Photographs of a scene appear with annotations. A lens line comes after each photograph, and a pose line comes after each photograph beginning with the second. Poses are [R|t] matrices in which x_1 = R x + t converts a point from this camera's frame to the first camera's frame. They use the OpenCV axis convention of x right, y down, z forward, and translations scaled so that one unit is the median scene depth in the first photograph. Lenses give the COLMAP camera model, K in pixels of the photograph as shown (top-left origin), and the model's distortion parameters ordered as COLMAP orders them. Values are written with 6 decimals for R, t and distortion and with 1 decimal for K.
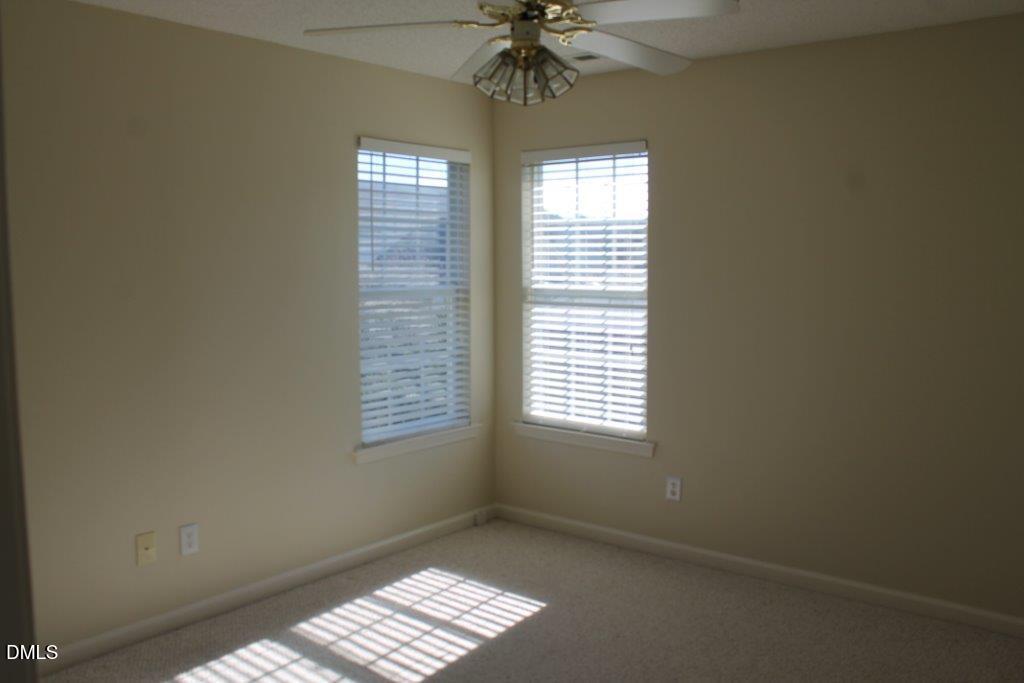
lens RADIAL K [[864.0, 0, 512.0], [0, 864.0, 341.5], [0, 0, 1]] dist [-0.192618, 0.179291]
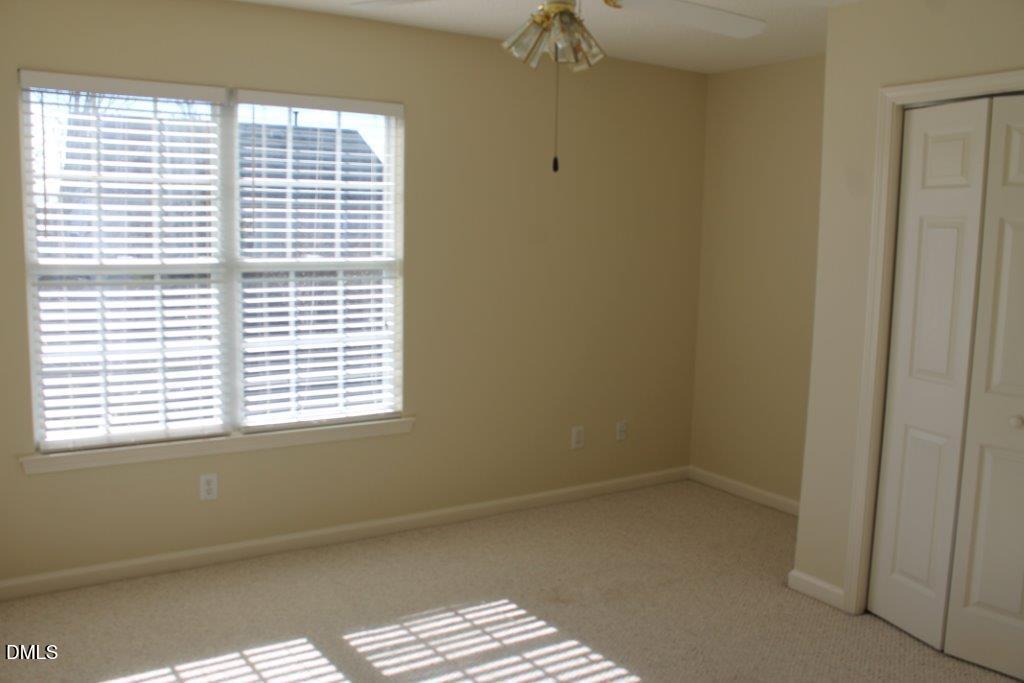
lens RADIAL K [[864.0, 0, 512.0], [0, 864.0, 341.5], [0, 0, 1]] dist [-0.192618, 0.179291]
pose [[0.305541, -0.111405, 0.945639, -0.626168], [0.068972, 0.993112, 0.094713, -0.044027], [-0.949677, 0.036284, 0.311121, 0.519898]]
